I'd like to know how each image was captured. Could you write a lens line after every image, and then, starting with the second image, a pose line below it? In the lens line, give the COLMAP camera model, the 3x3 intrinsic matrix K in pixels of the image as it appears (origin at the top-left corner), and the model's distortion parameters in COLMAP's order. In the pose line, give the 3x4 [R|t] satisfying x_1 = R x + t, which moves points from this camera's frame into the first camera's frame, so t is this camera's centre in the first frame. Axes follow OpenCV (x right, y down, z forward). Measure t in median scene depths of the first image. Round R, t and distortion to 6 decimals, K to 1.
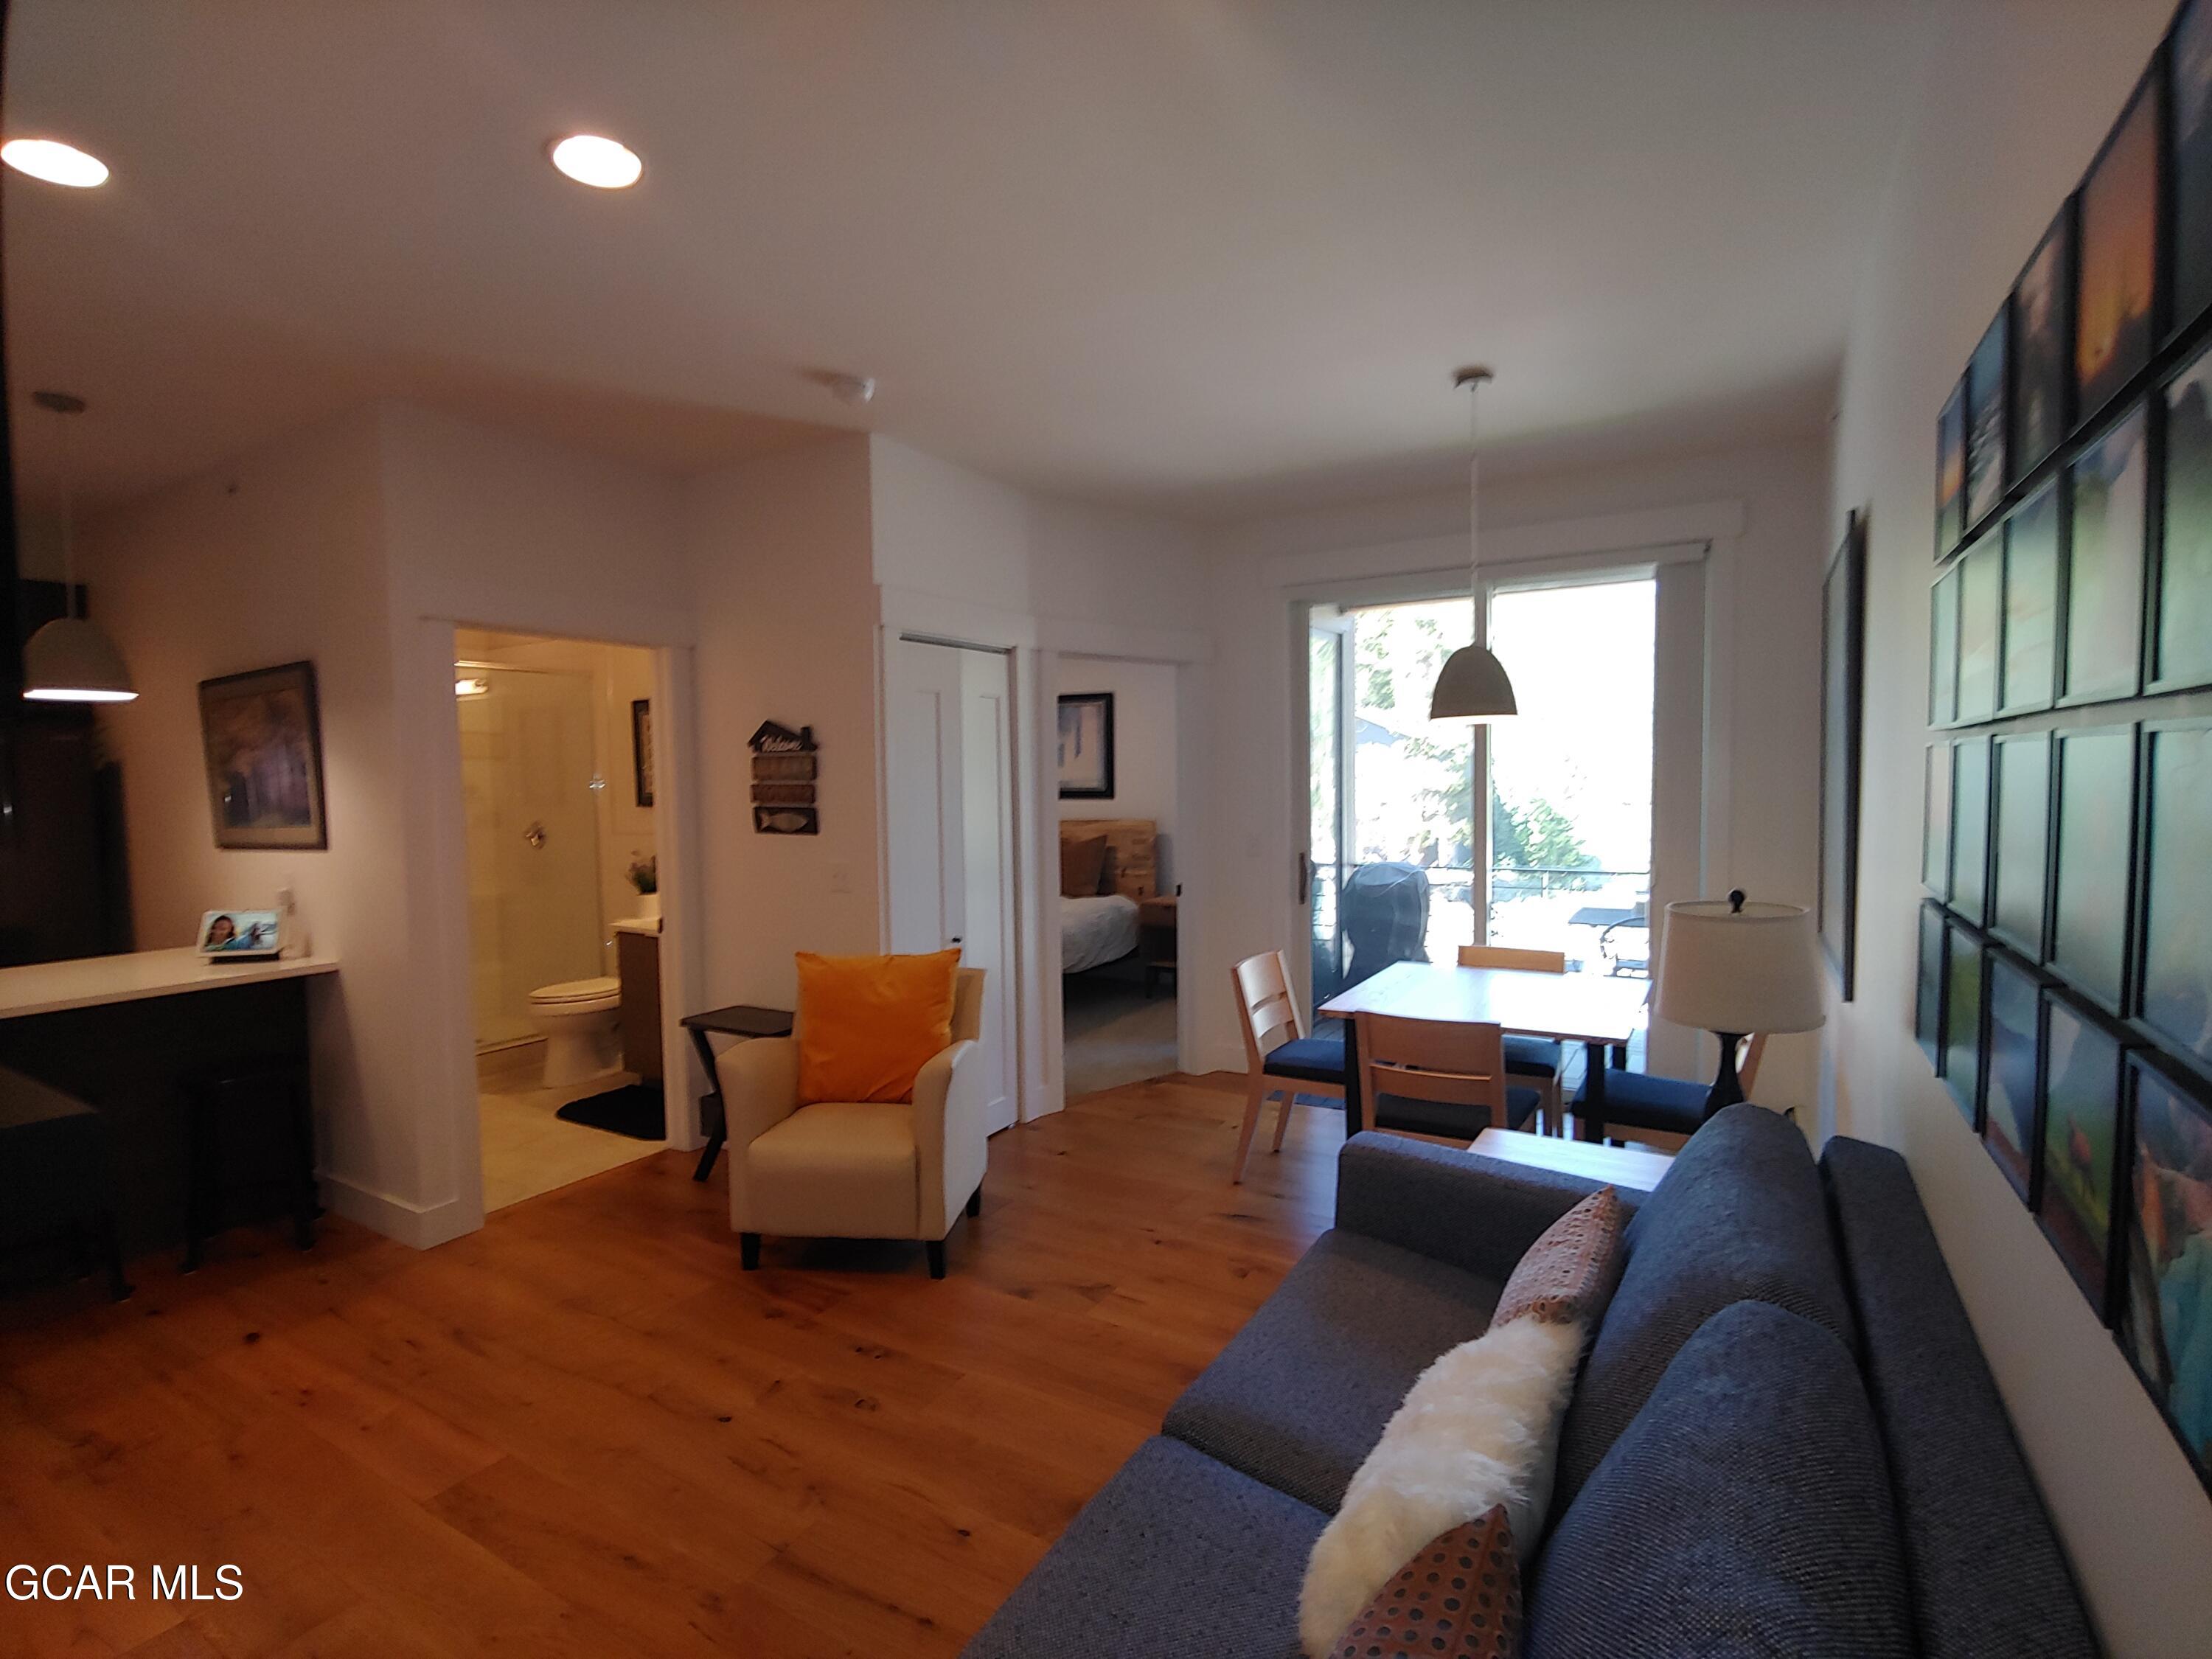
lens RADIAL K [[1044.8, 0, 1107.0], [0, 1044.8, 829.4], [0, 0, 1]] dist [-0.019909, 0.018778]
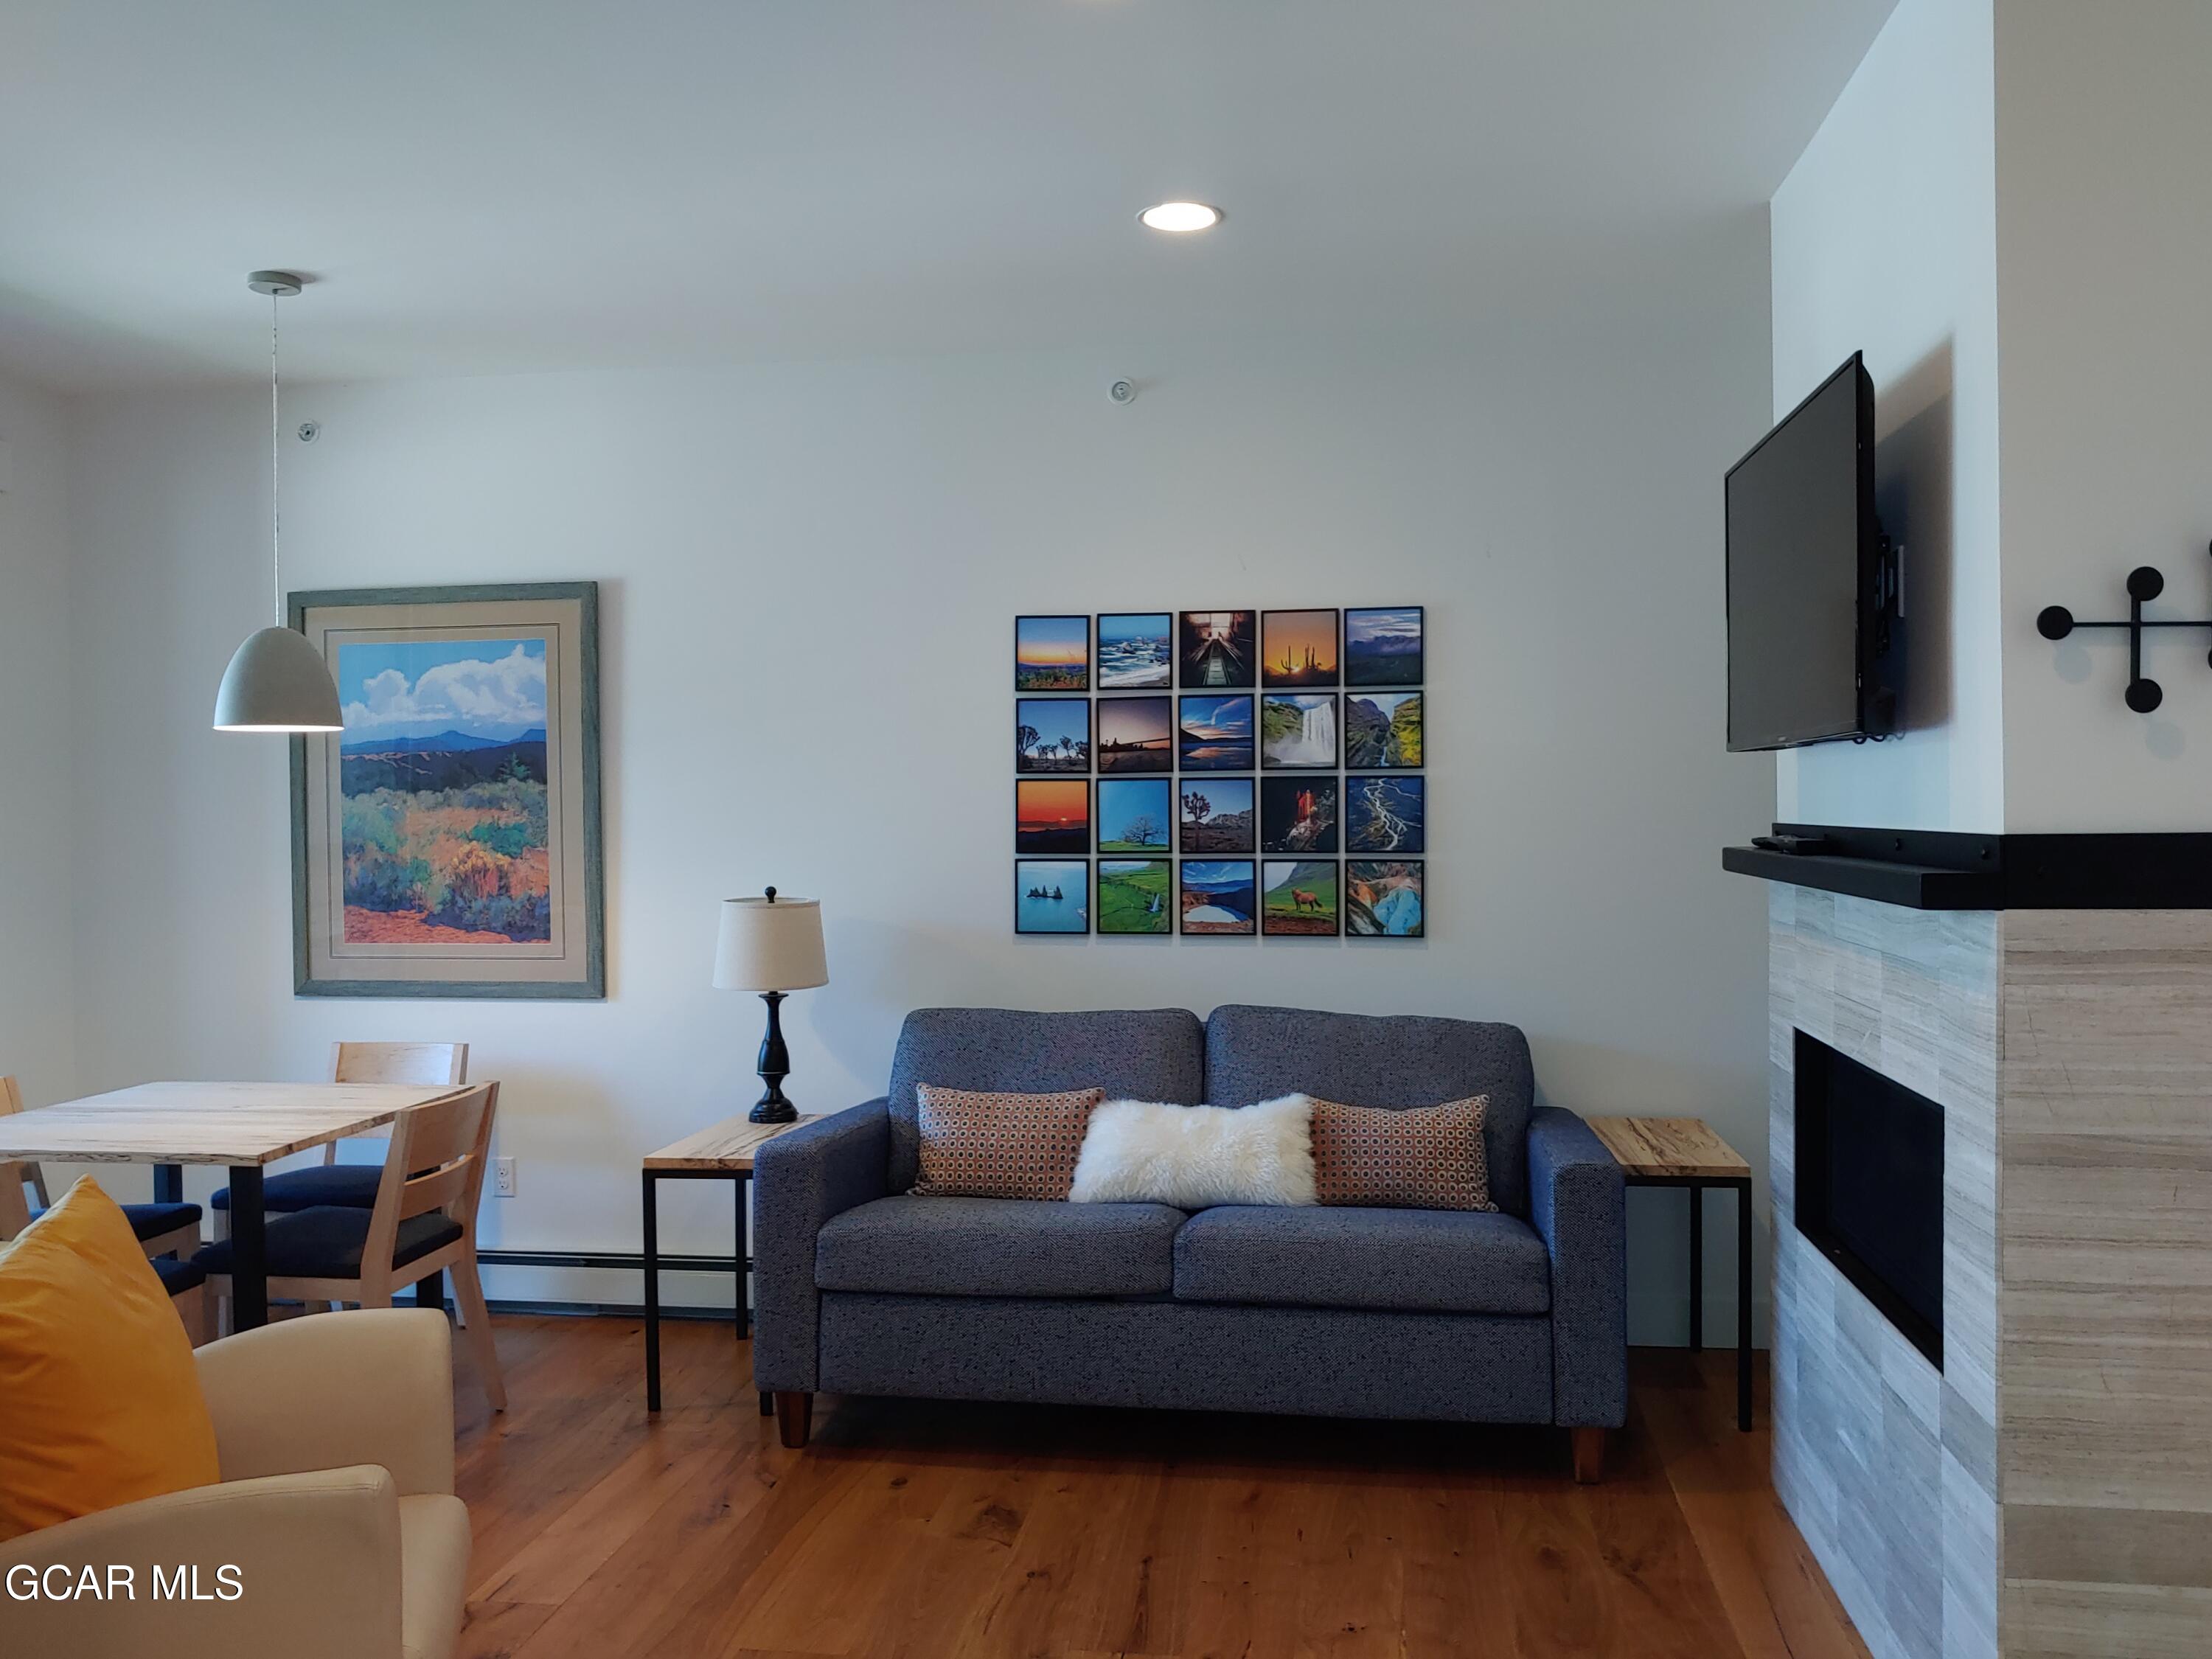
lens RADIAL K [[1754.8, 0, 1133.5], [0, 1754.8, 811.7], [0, 0, 1]] dist [0.087313, -0.148982]
pose [[-0.393504, 0.018346, 0.919140, -0.936448], [0.066368, 0.997759, 0.008498, -0.012964], [-0.916924, 0.064345, -0.393840, 0.842471]]
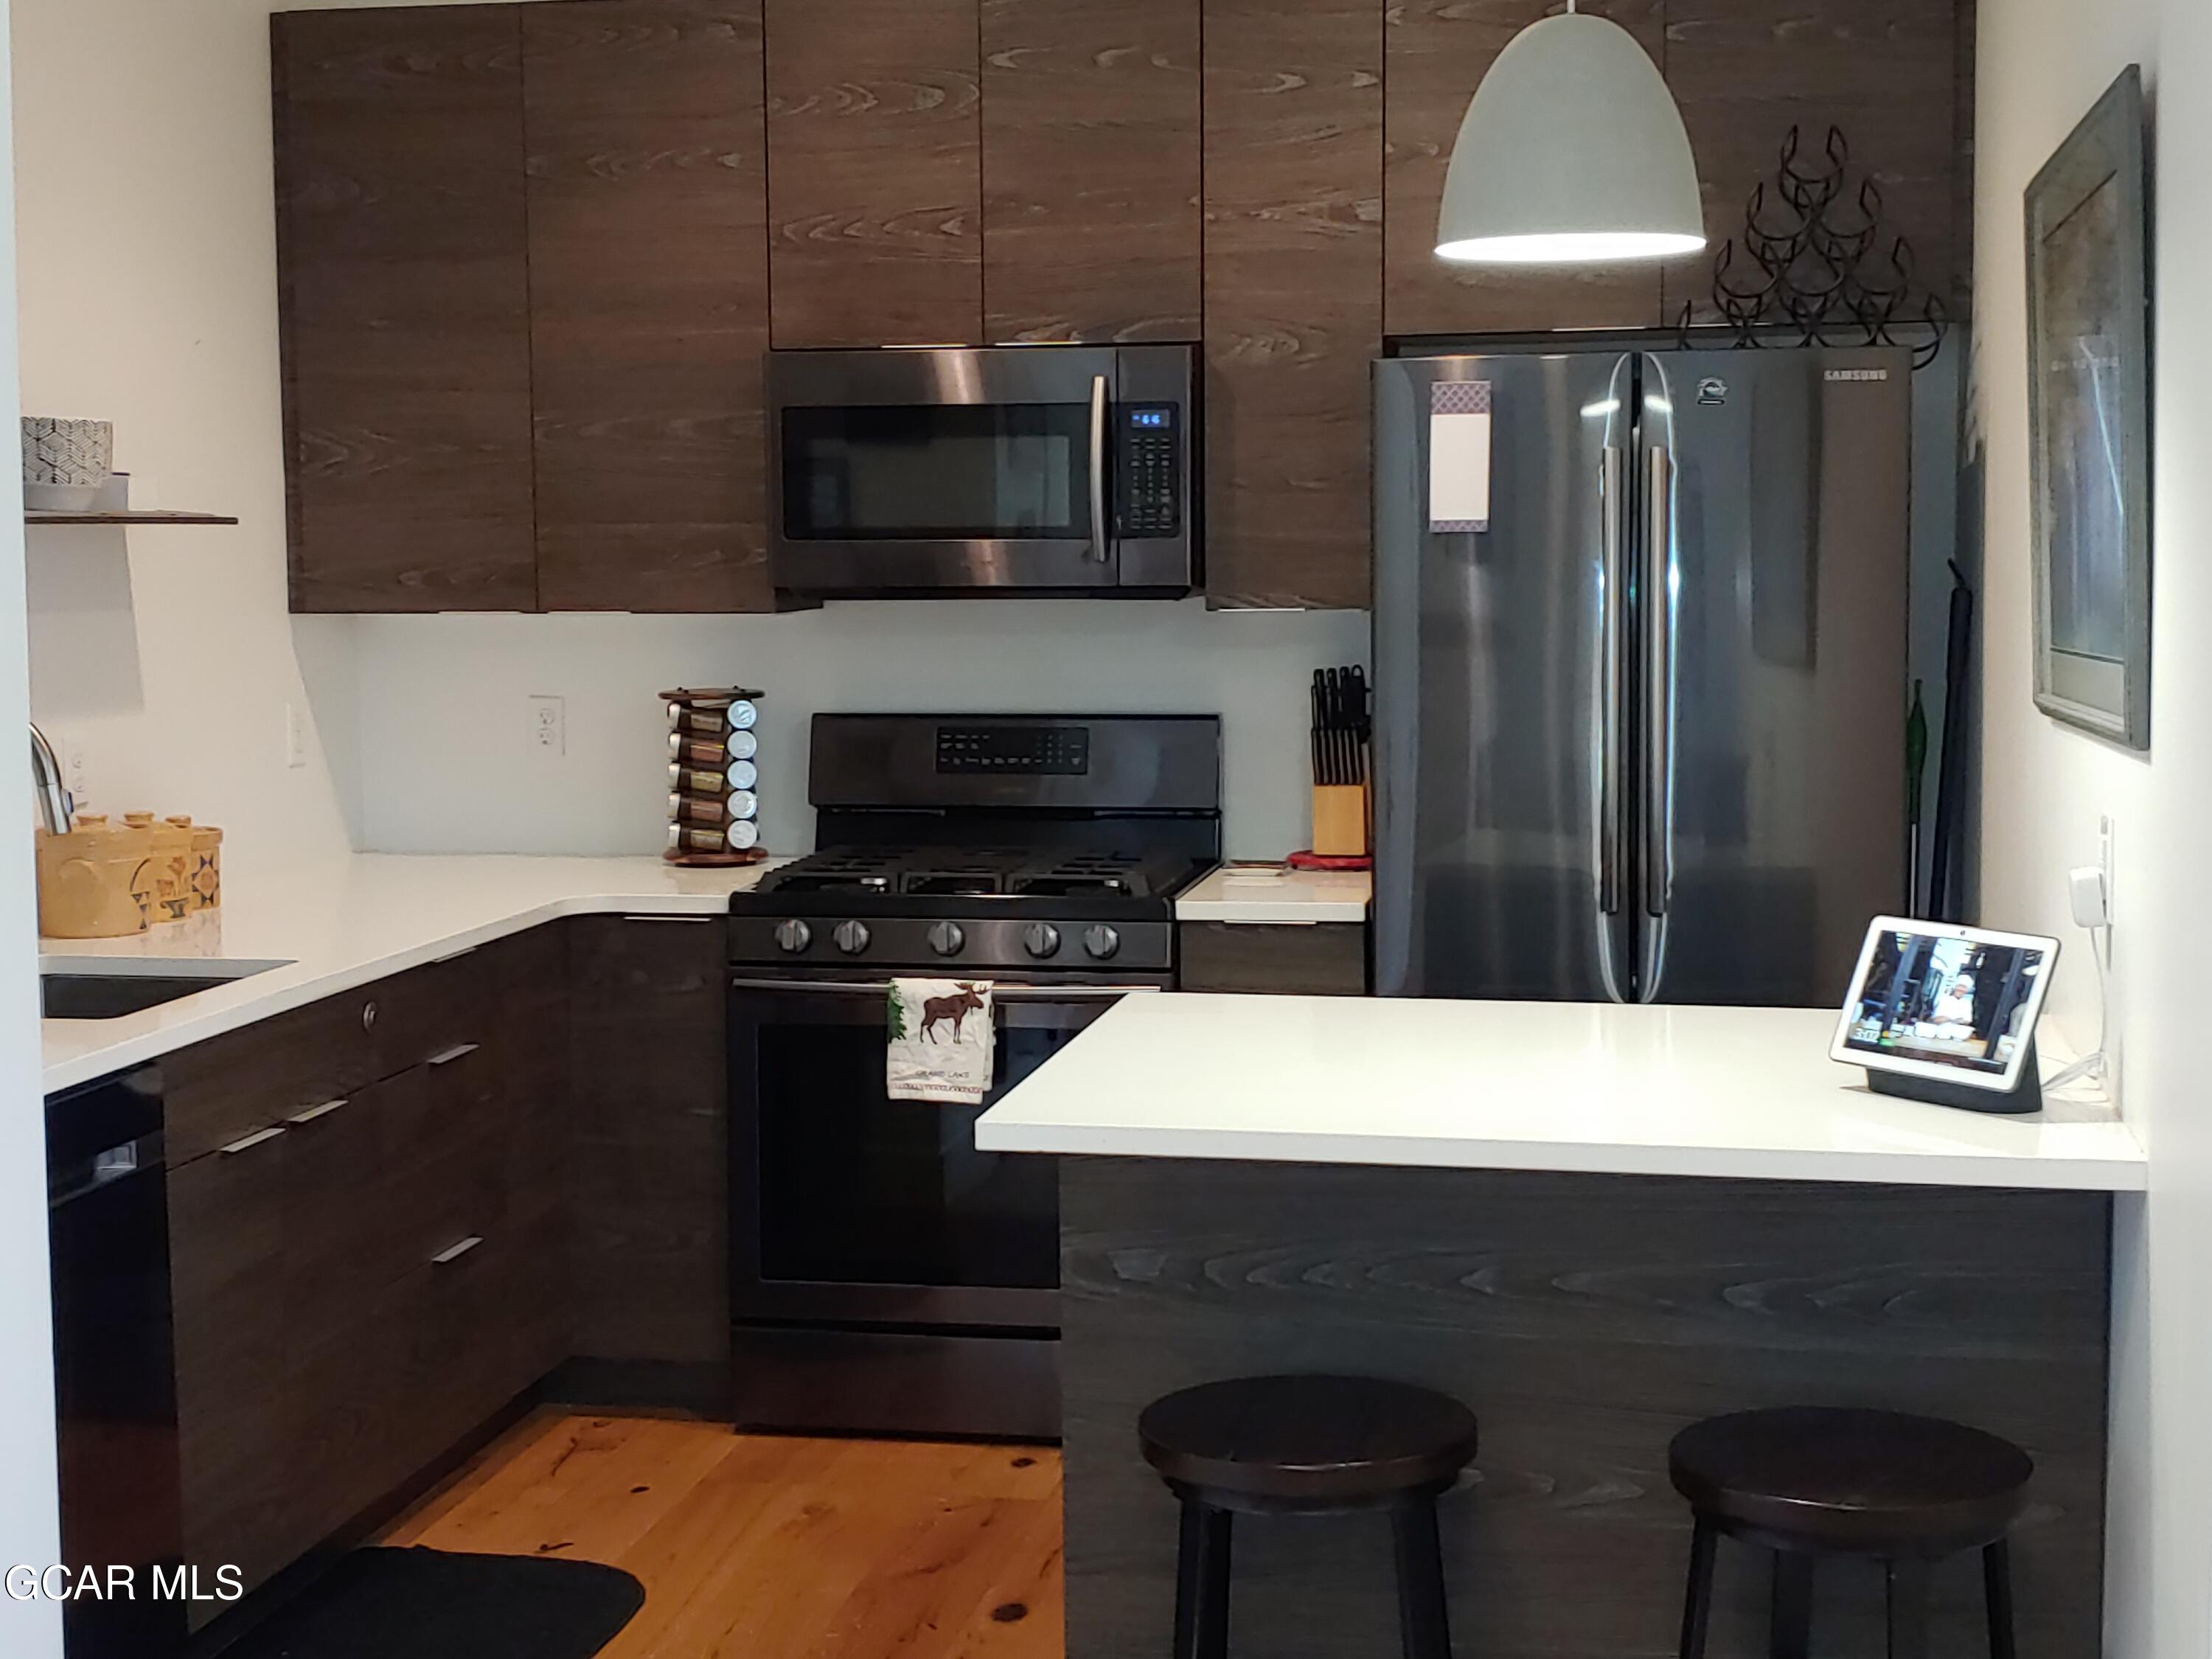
lens RADIAL K [[3179.1, 0, 1043.5], [0, 3179.1, 811.0], [0, 0, 1]] dist [0.247762, -0.784059]
pose [[0.338321, 0.096318, -0.936088, -0.041664], [-0.047943, 0.995220, 0.085075, -0.023908], [0.939809, 0.016096, 0.341322, 0.420346]]
